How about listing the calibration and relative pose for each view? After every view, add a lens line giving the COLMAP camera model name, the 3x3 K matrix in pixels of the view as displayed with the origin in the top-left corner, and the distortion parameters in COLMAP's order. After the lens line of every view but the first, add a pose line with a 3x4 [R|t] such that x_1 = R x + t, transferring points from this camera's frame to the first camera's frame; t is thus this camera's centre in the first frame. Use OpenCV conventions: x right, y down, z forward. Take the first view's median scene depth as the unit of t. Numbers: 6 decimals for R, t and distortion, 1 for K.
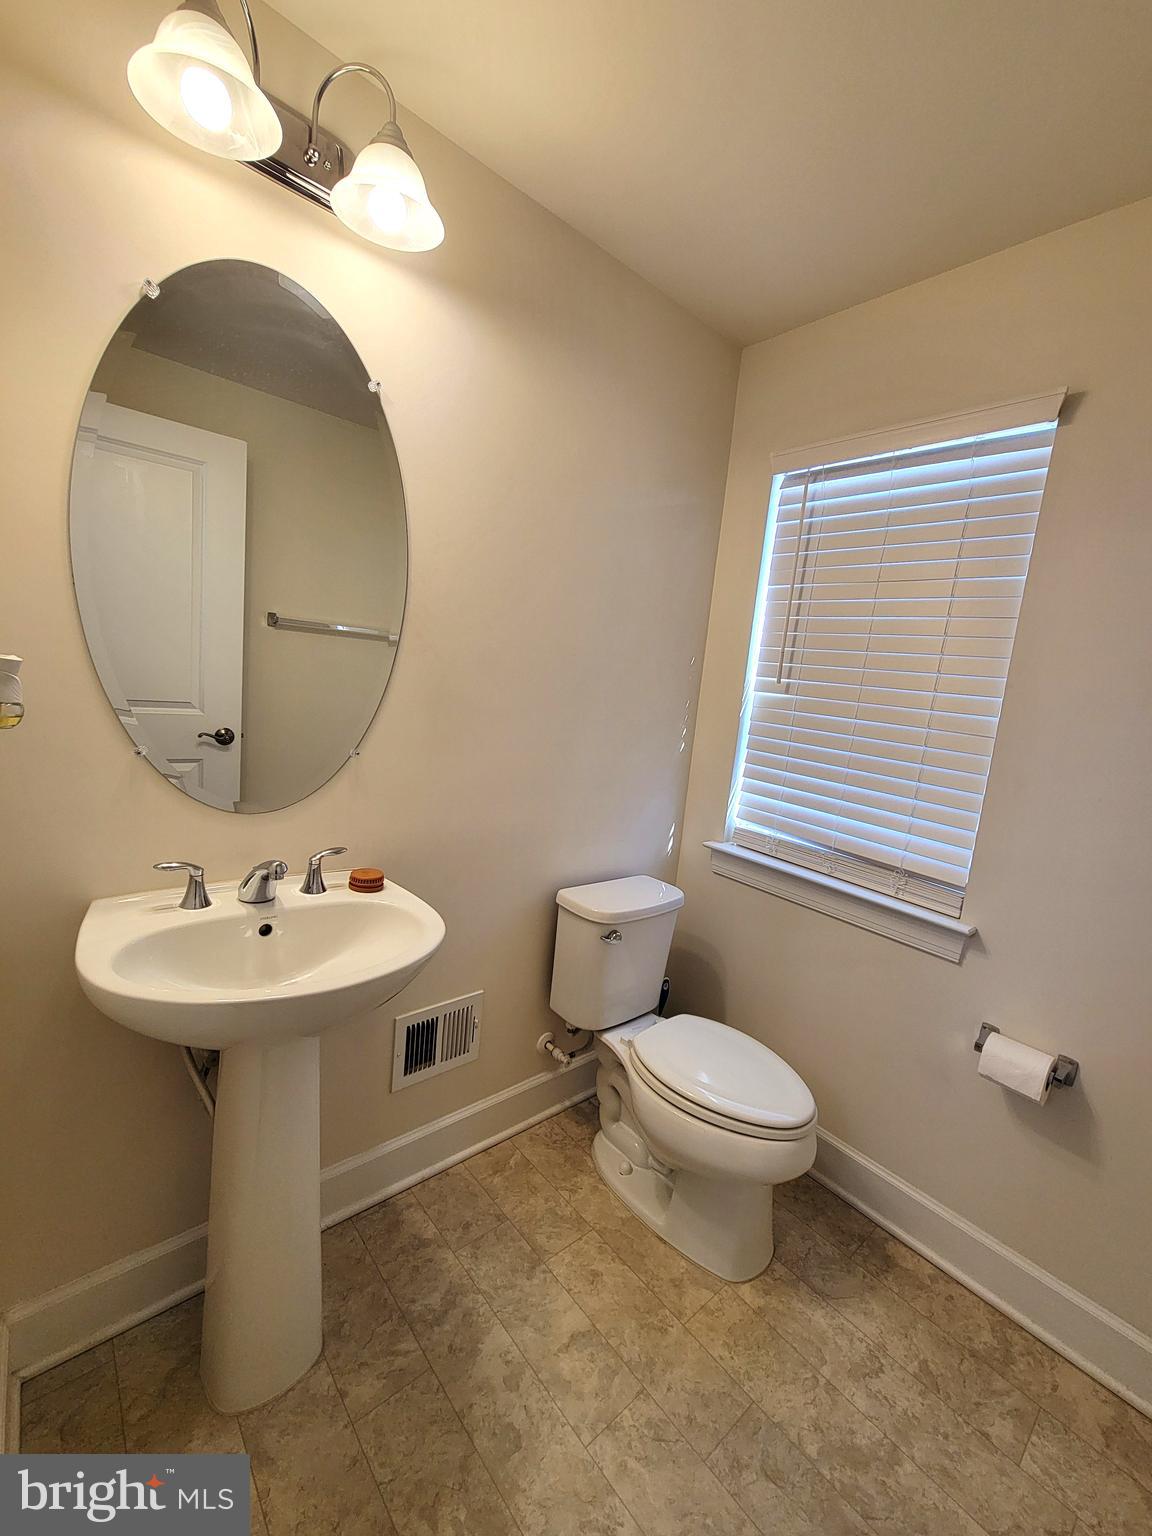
lens RADIAL K [[622.2, 0, 574.3], [0, 622.2, 767.4], [0, 0, 1]] dist [0.001474, -0.003720]
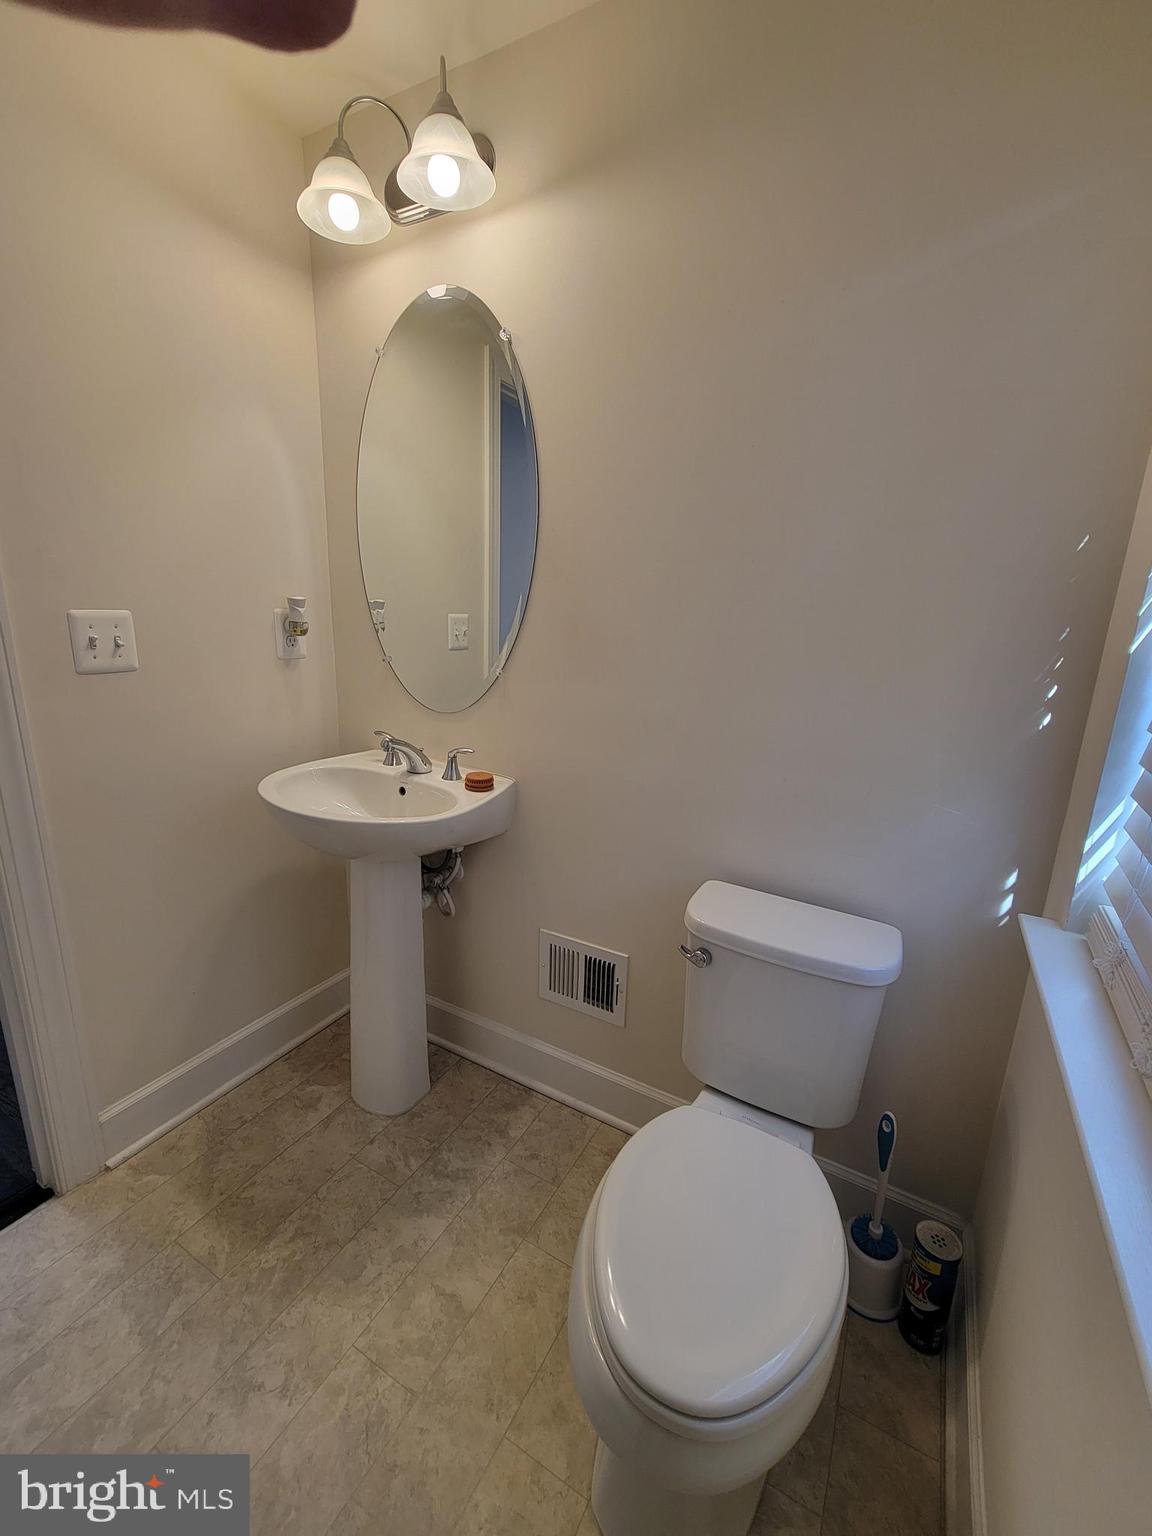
lens RADIAL K [[622.2, 0, 574.3], [0, 622.2, 767.4], [0, 0, 1]] dist [0.001474, -0.003720]
pose [[0.343684, 0.145156, -0.927799, 0.825263], [-0.143302, 0.984517, 0.100947, 0.014154], [0.928087, 0.098262, 0.359164, 0.768344]]
